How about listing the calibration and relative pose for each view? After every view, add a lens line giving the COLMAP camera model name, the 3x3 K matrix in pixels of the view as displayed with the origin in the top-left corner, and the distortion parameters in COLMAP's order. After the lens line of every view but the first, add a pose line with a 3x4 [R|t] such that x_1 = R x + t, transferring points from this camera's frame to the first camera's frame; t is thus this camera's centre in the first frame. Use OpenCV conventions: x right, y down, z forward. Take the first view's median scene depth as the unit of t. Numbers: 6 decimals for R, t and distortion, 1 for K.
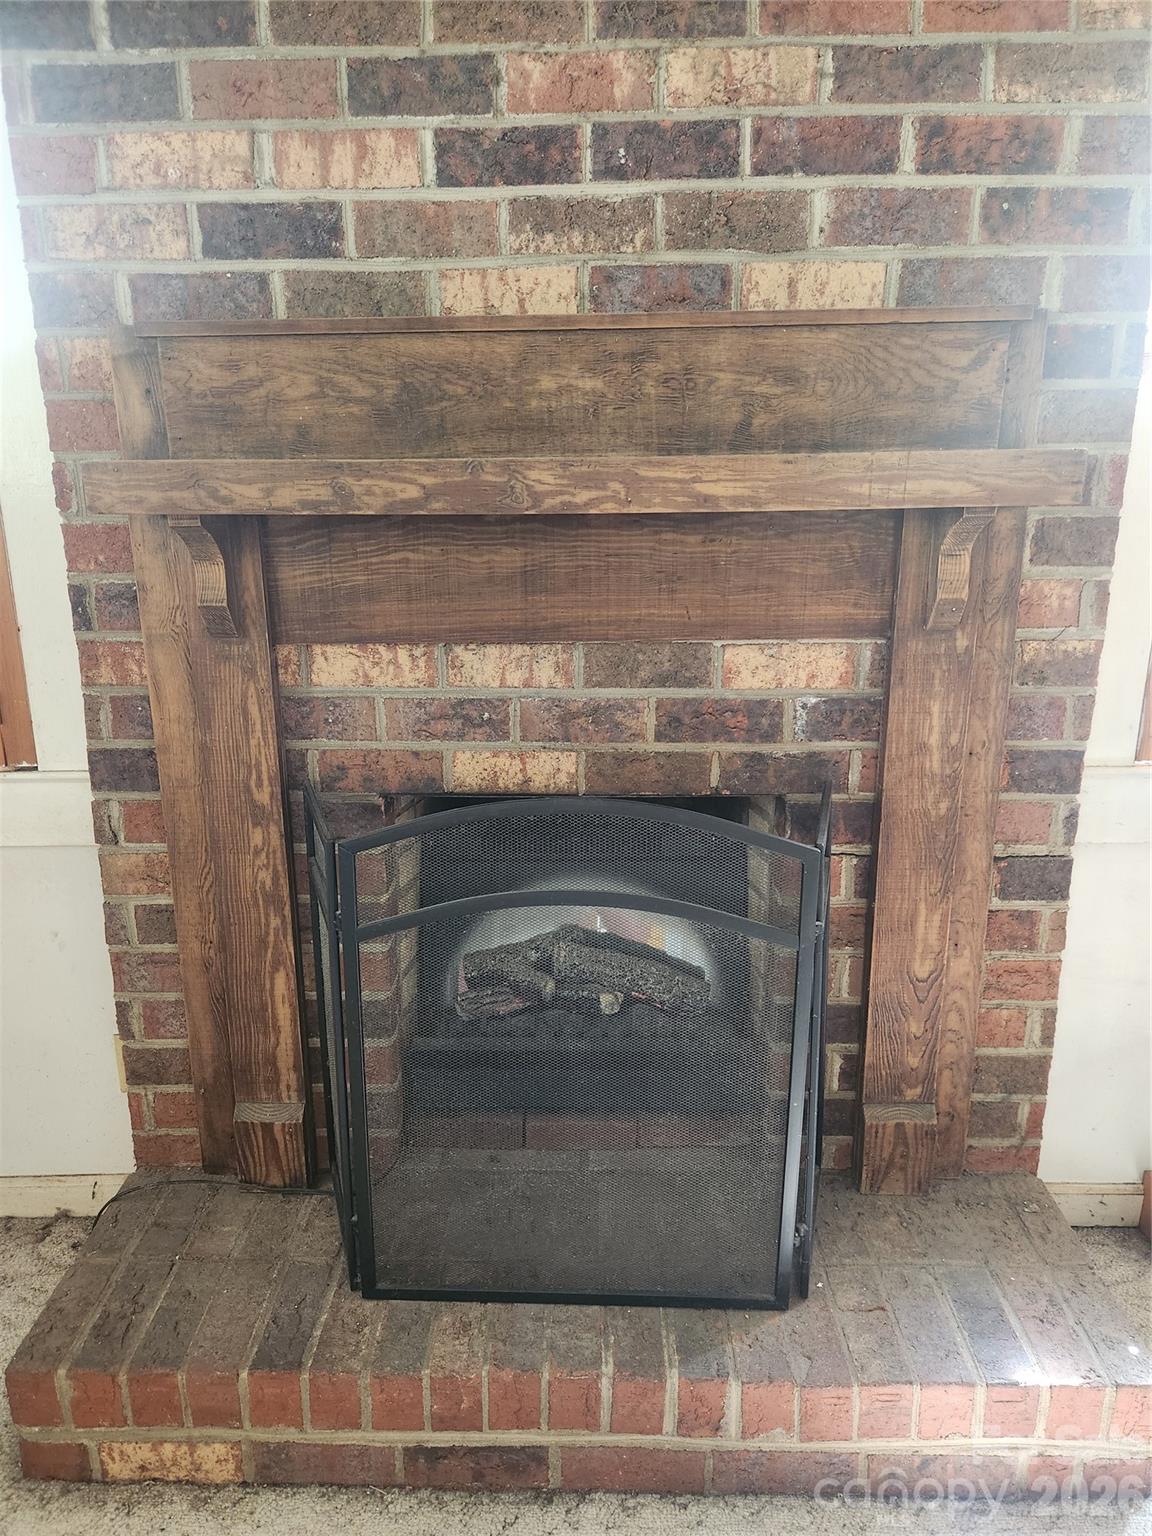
lens RADIAL K [[1058.5, 0, 569.0], [0, 1058.5, 767.4], [0, 0, 1]] dist [0.044640, -0.020331]
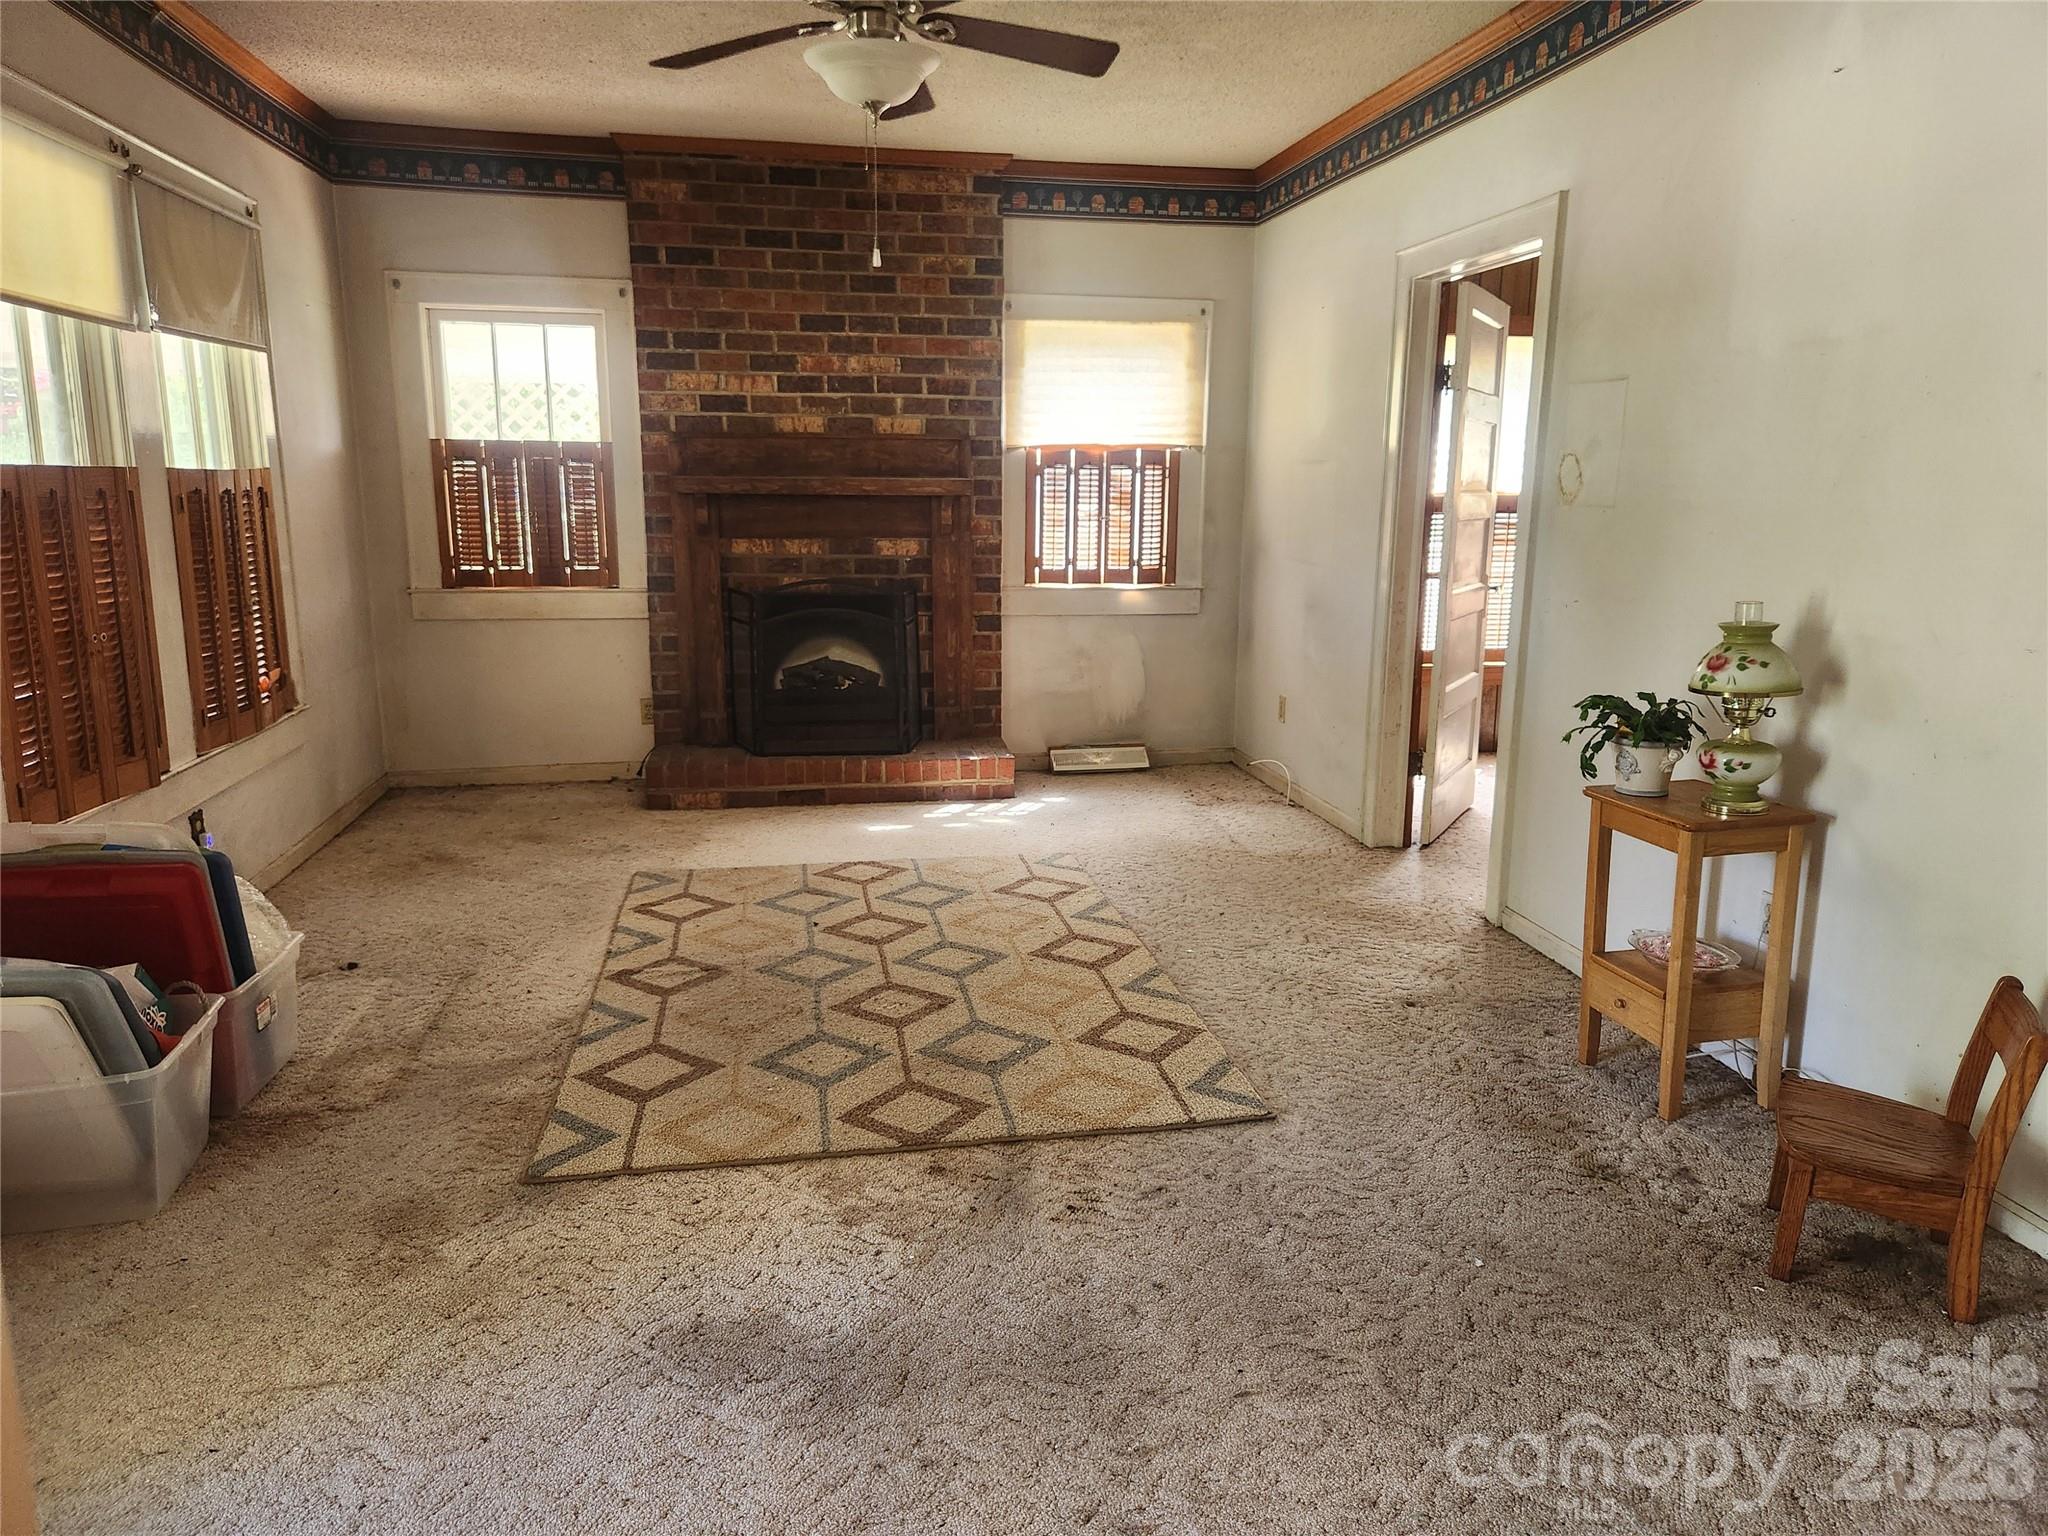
lens RADIAL K [[1411.3, 0, 1072.7], [0, 1411.3, 772.9], [0, 0, 1]] dist [0.044640, -0.020331]
pose [[0.978869, -0.025783, 0.202855, -0.140317], [0.036328, 0.998166, -0.048434, 0.771781], [-0.201234, 0.054780, 0.978010, -3.036684]]
